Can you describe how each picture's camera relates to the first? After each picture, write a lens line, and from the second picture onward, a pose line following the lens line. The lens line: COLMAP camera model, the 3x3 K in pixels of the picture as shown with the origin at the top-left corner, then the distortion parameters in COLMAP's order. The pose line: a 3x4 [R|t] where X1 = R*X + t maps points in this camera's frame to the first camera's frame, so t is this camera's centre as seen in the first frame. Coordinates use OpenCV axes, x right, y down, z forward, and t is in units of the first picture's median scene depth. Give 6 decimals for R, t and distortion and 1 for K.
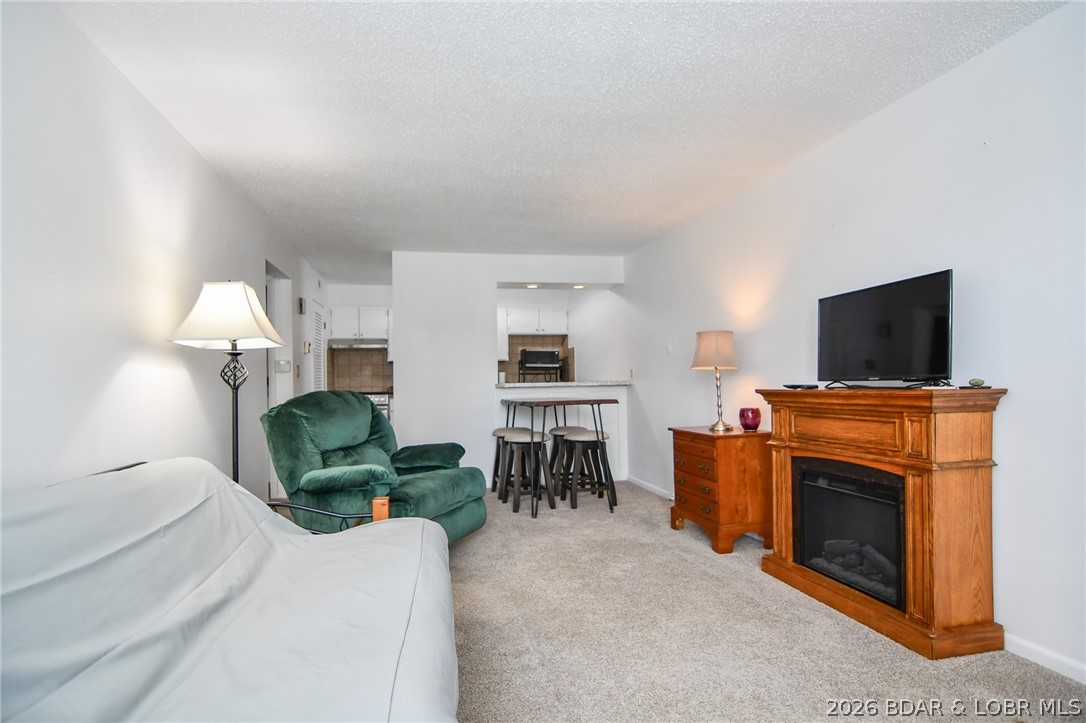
lens RADIAL K [[527.6, 0, 501.3], [0, 527.6, 384.6], [0, 0, 1]] dist [-0.002991, -0.000354]
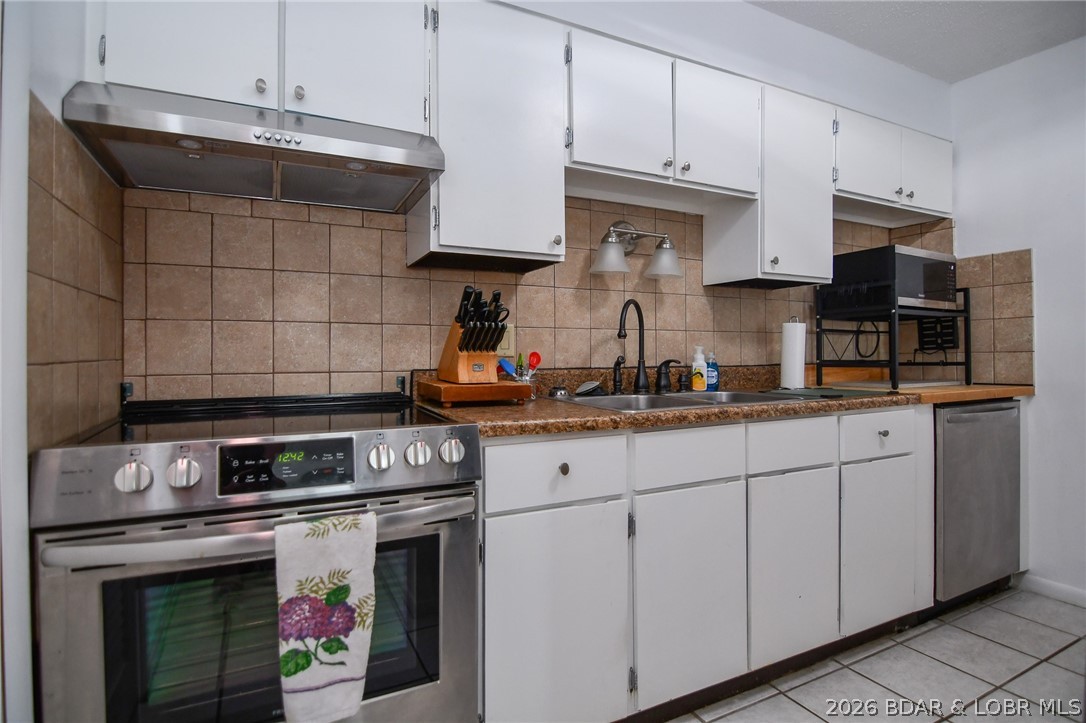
lens RADIAL K [[535.1, 0, 539.1], [0, 535.1, 357.9], [0, 0, 1]] dist [-0.015944, 0.000019]
pose [[0.951739, 0.009328, 0.306766, -0.340233], [-0.010156, 0.999948, 0.001101, -0.003847], [-0.306740, -0.004164, 0.951784, 1.126917]]
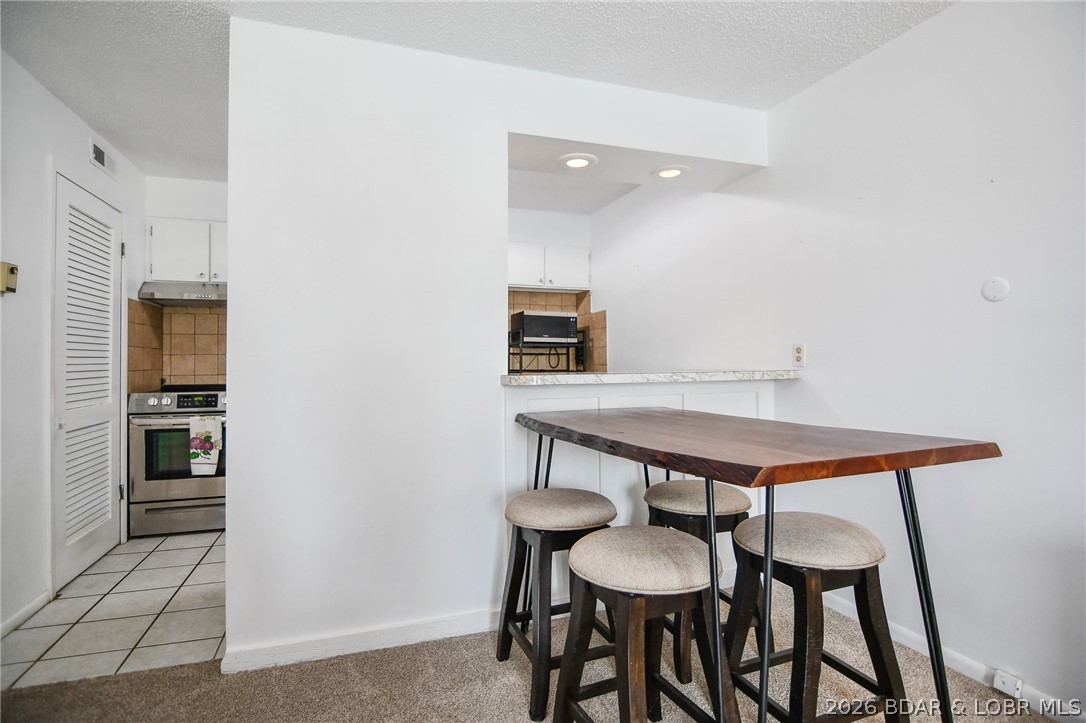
lens RADIAL K [[530.5, 0, 543.0], [0, 530.5, 361.5], [0, 0, 1]] dist [-0.026331, -0.000521]
pose [[0.983019, 0.009621, 0.183250, -0.056419], [-0.007897, 0.999917, -0.010136, -0.008959], [-0.183333, 0.008517, 0.983014, 0.607538]]
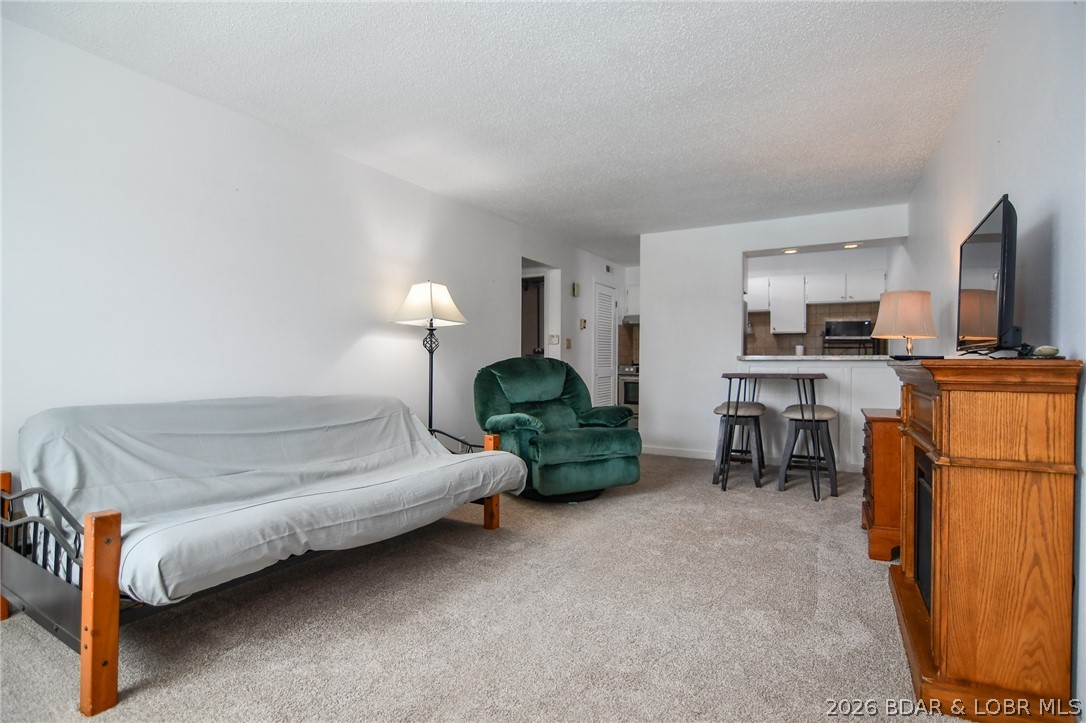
lens RADIAL K [[517.8, 0, 535.7], [0, 517.8, 360.7], [0, 0, 1]] dist [-0.000168, -0.000245]
pose [[0.782365, 0.020106, -0.622495, 0.302458], [-0.019016, 0.999784, 0.008392, 0.006007], [0.622529, 0.005271, 0.782579, 0.016532]]
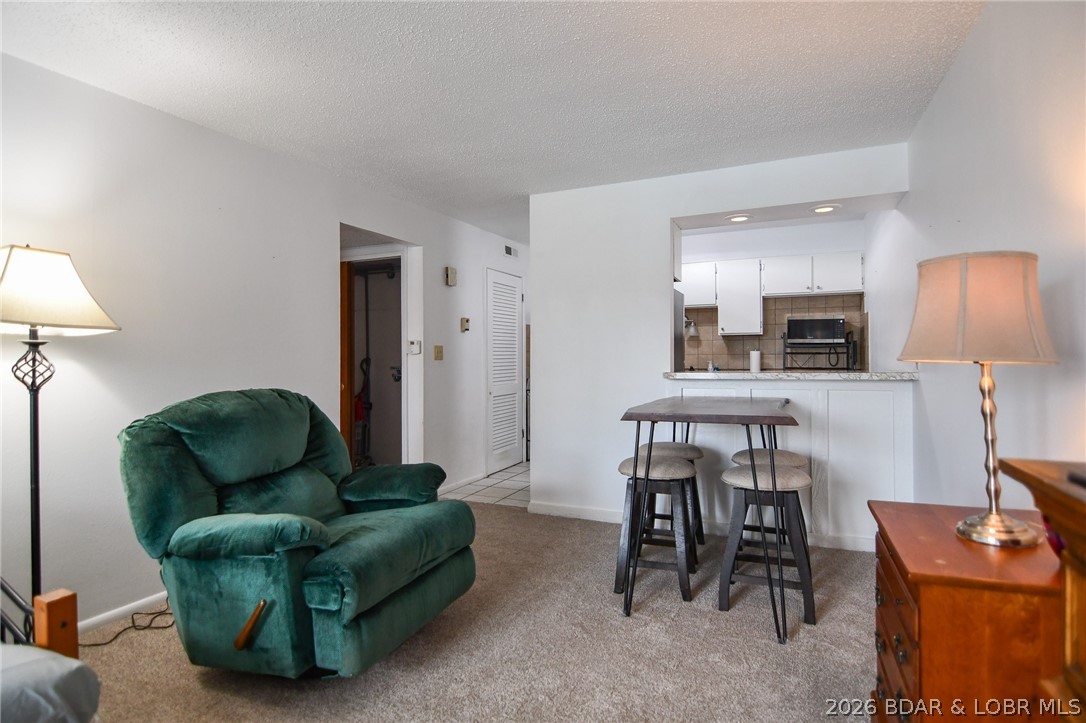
lens RADIAL K [[543.1, 0, 528.4], [0, 543.1, 358.8], [0, 0, 1]] dist [-0.021956, -0.000462]
pose [[0.823844, 0.011186, -0.566707, 0.239059], [-0.009566, 0.999937, 0.005832, -0.021403], [0.566736, 0.000617, 0.823899, 0.354690]]
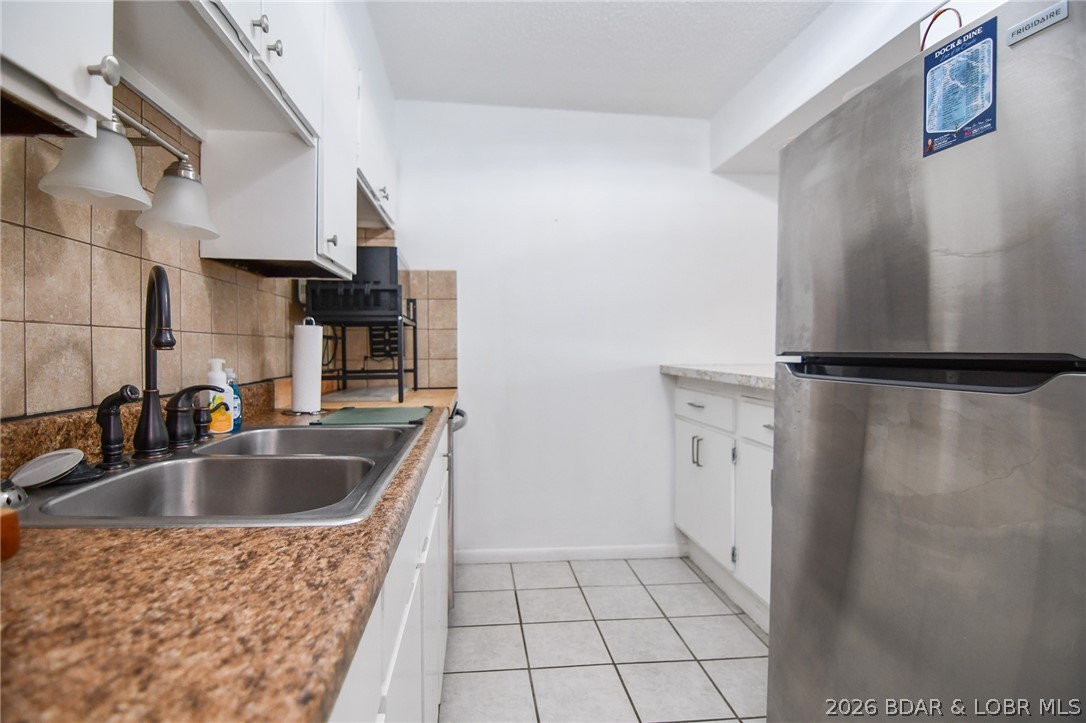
lens RADIAL K [[543.1, 0, 528.4], [0, 543.1, 358.8], [0, 0, 1]] dist [-0.021956, -0.000462]
pose [[0.031869, -0.002995, 0.999488, -0.341067], [-0.000190, 0.999995, 0.003003, -0.014781], [-0.999492, -0.000286, 0.031868, 1.338200]]
